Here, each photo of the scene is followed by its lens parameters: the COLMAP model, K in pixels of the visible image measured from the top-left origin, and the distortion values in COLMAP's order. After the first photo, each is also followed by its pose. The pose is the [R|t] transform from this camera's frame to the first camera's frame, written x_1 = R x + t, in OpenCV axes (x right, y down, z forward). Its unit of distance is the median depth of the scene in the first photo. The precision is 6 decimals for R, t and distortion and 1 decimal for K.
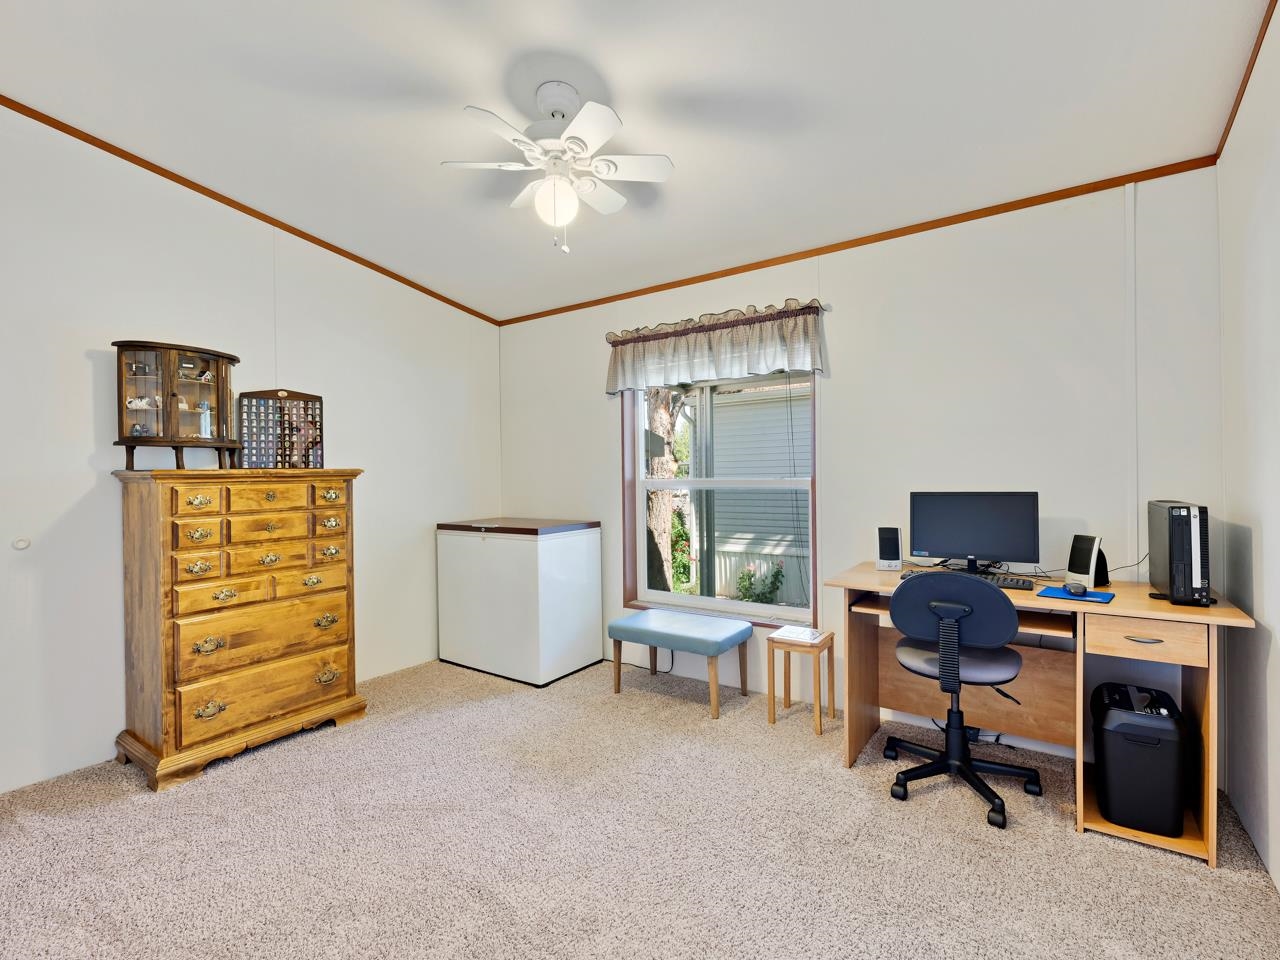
lens RADIAL K [[580.7, 0, 641.5], [0, 580.7, 468.3], [0, 0, 1]] dist [-0.000483, -0.000135]
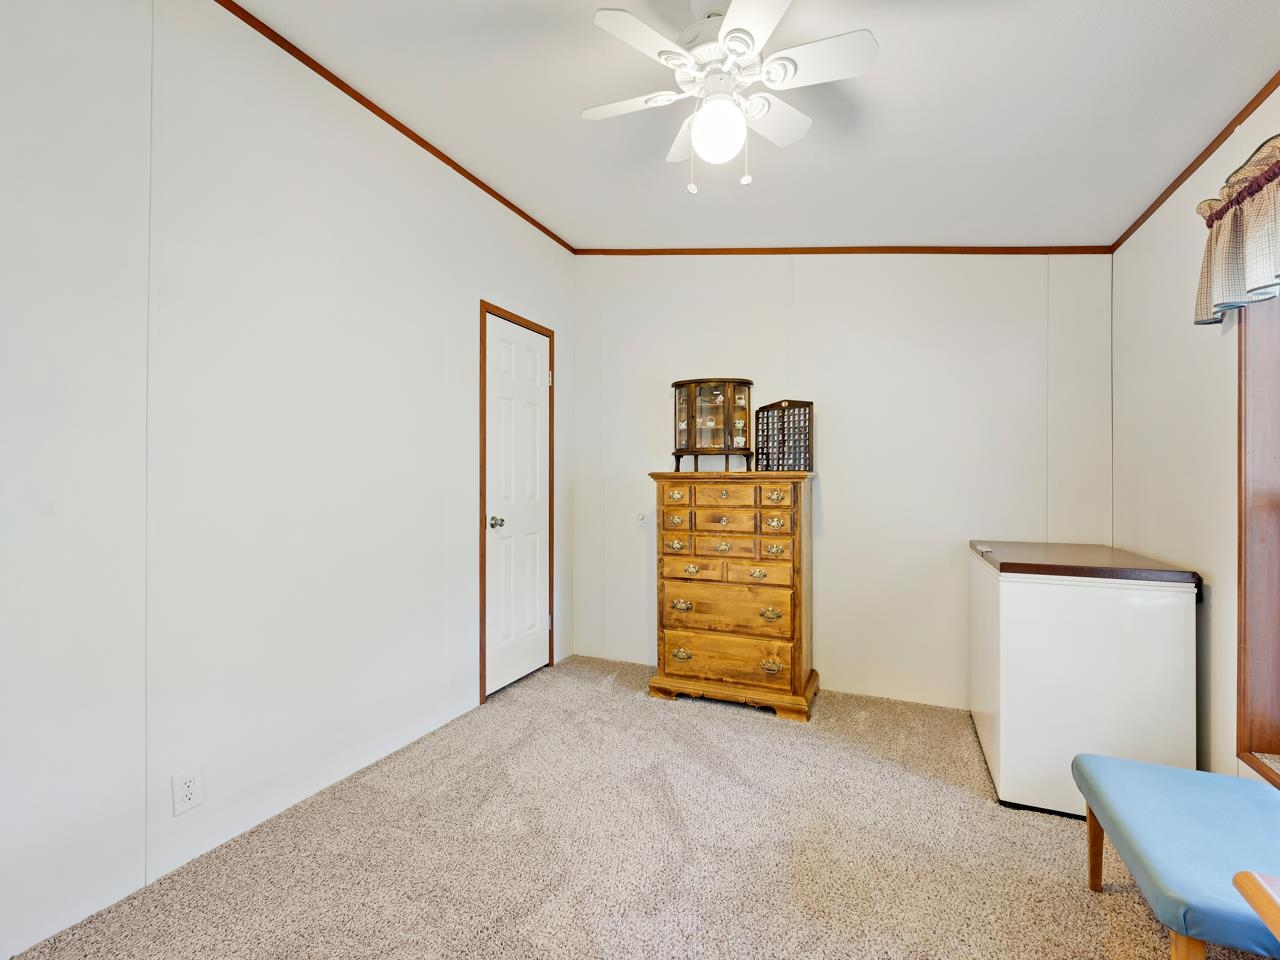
lens RADIAL K [[576.3, 0, 639.2], [0, 576.3, 475.1], [0, 0, 1]] dist [-0.002316, 0.000104]
pose [[0.207507, 0.005350, -0.978219, 0.455390], [0.002677, 0.999978, 0.006037, 0.000665], [0.978230, -0.003871, 0.207488, 0.561262]]
